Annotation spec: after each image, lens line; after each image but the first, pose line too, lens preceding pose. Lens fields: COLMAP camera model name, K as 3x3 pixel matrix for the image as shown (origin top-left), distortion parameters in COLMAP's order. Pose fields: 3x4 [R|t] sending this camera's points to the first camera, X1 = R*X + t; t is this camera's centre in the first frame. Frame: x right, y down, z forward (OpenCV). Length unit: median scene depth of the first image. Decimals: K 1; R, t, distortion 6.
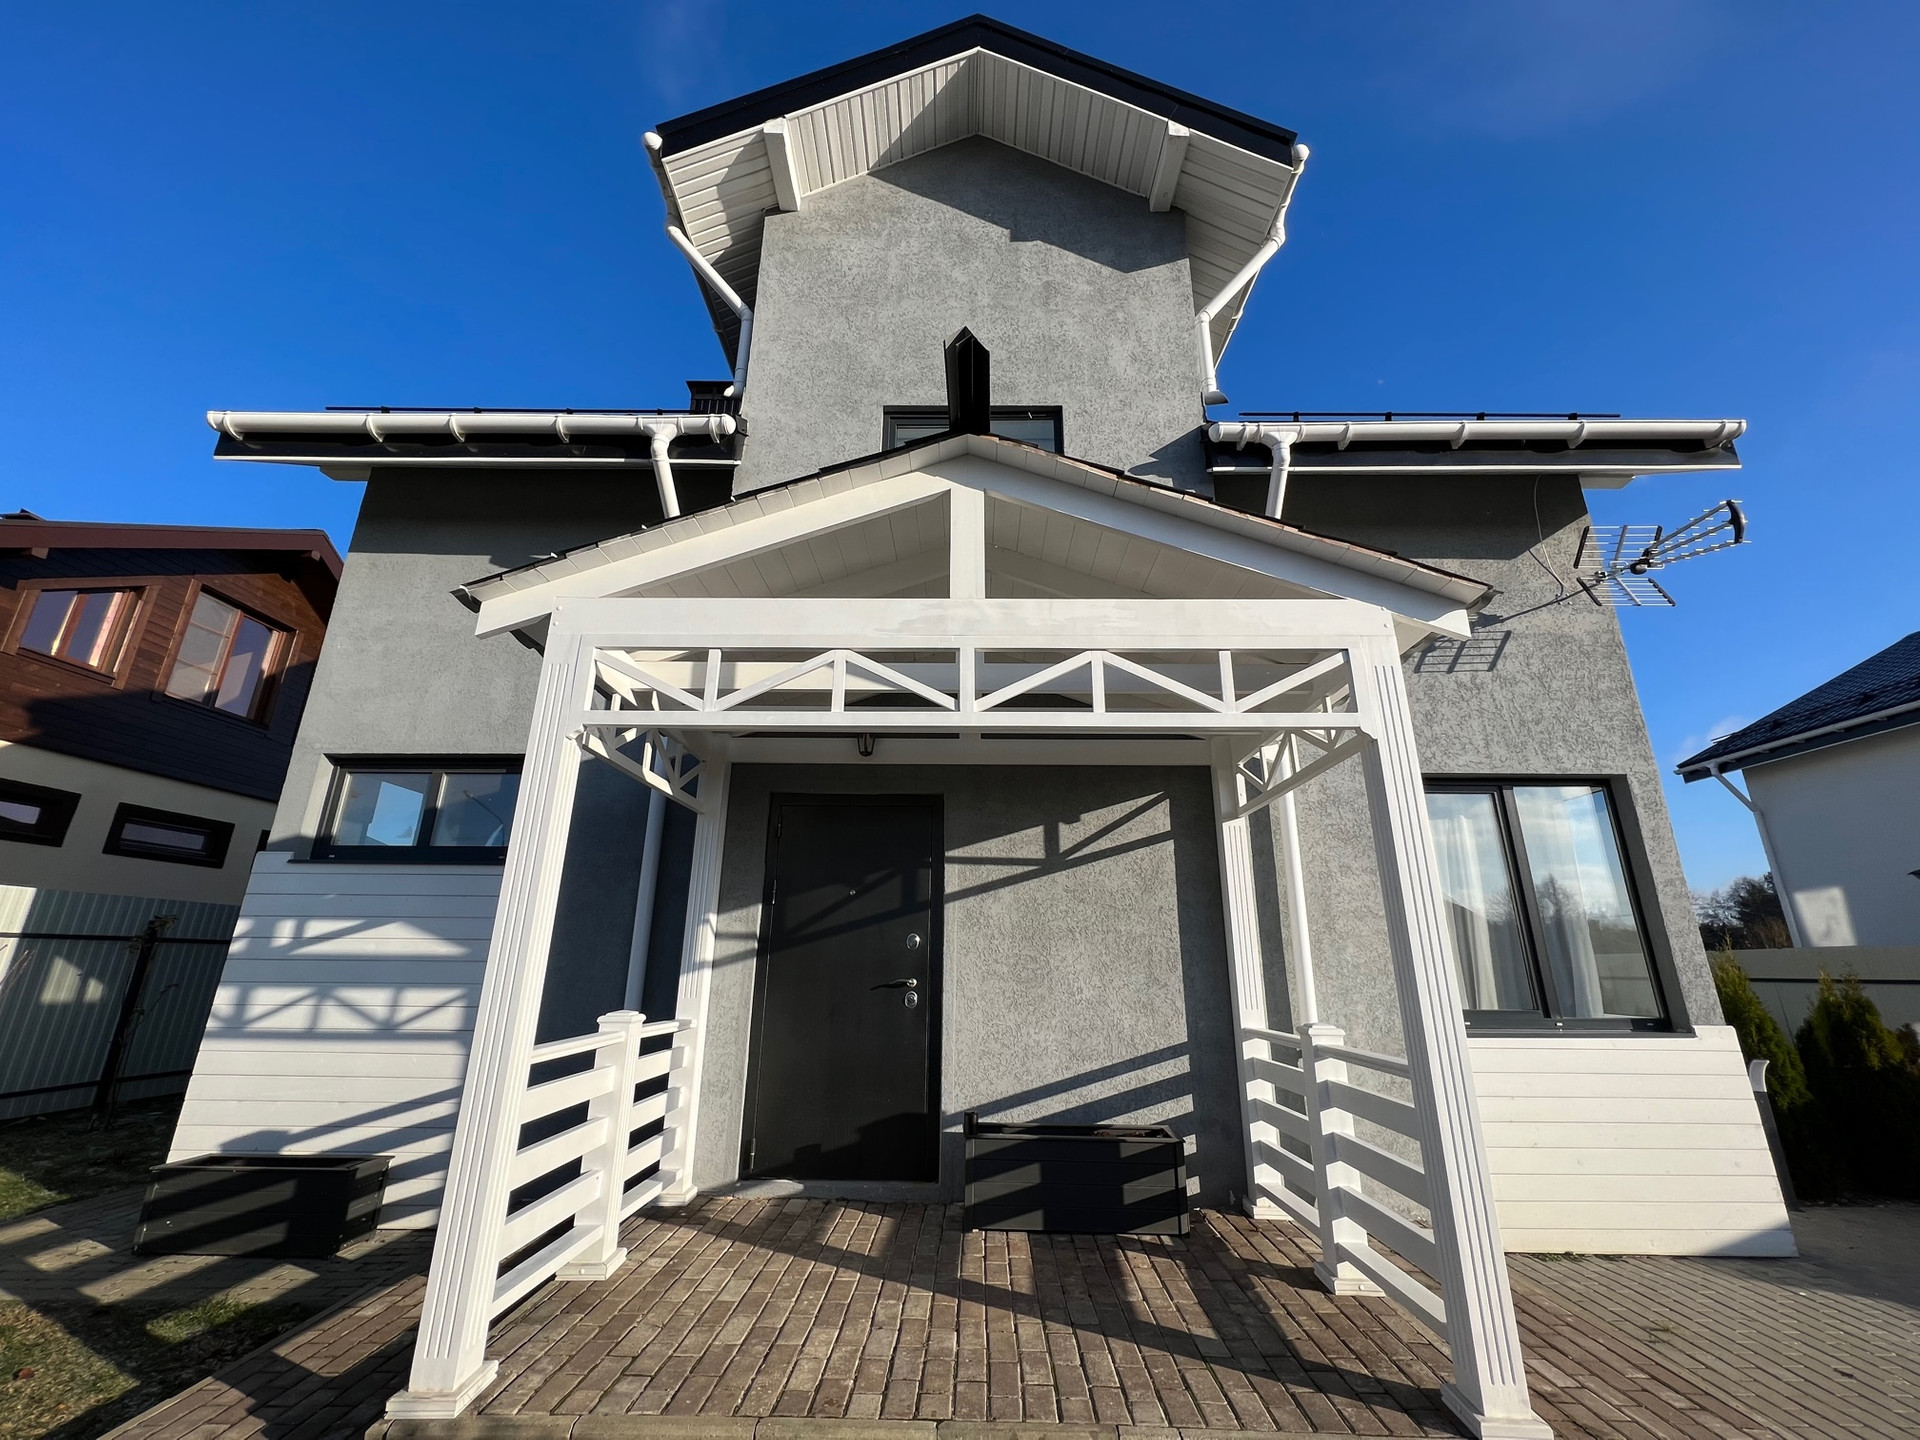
lens RADIAL K [[830.3, 0, 960.0], [0, 830.3, 720.0], [0, 0, 1]] dist [-0.001934, -0.000273]
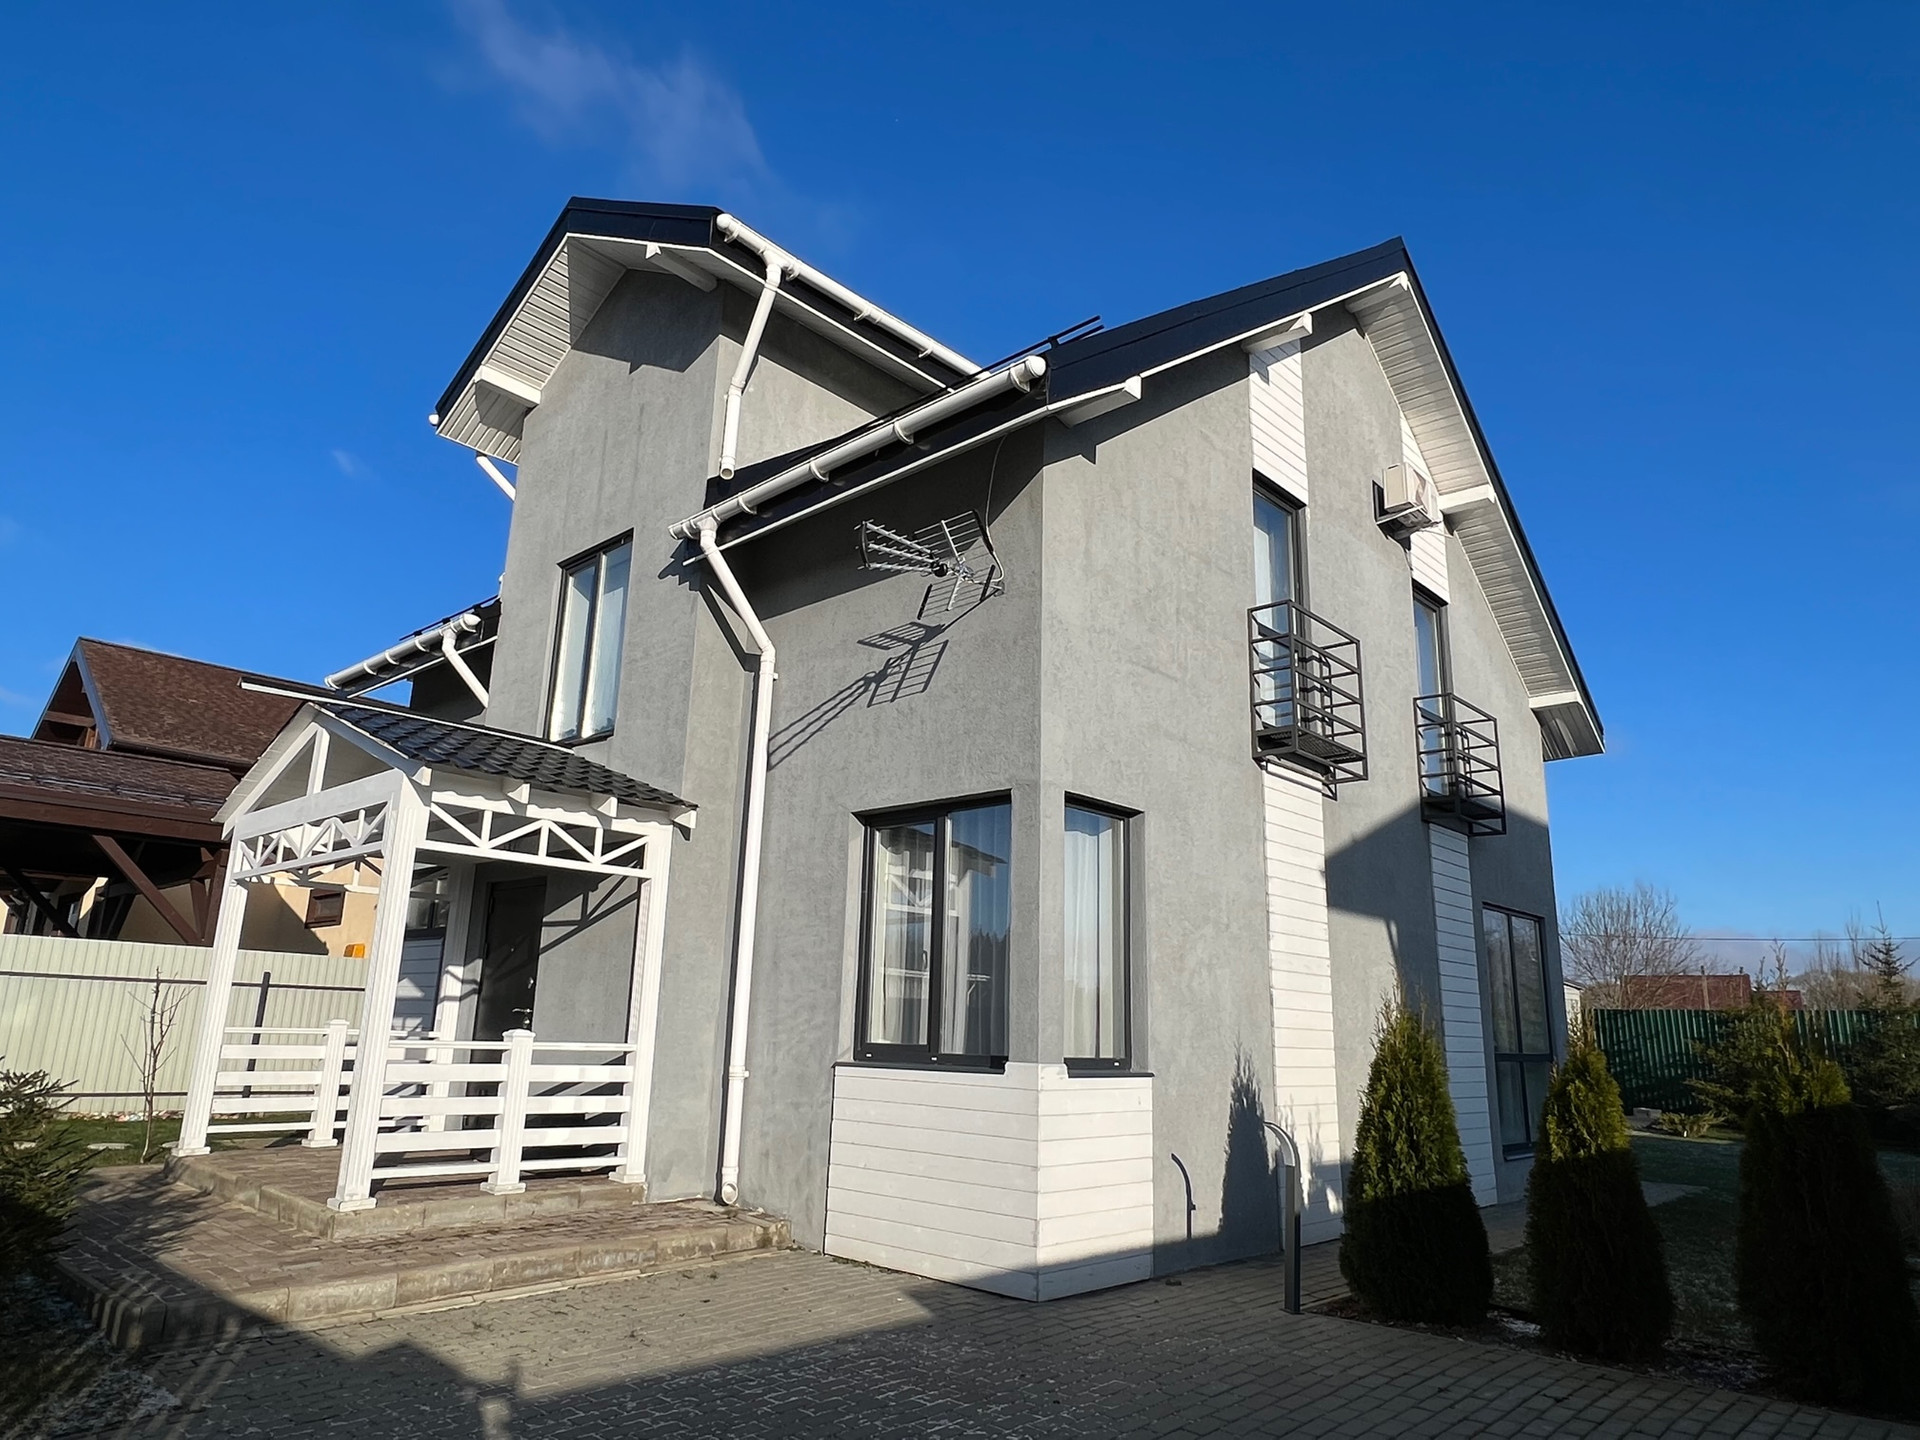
lens RADIAL K [[1189.4, 0, 960.0], [0, 1189.4, 720.0], [0, 0, 1]] dist [0.002676, 0.000090]
pose [[0.731487, -0.154344, -0.664157, 1.747246], [0.192712, 0.981129, -0.015756, 0.002402], [0.654056, -0.116465, 0.747427, 0.021321]]
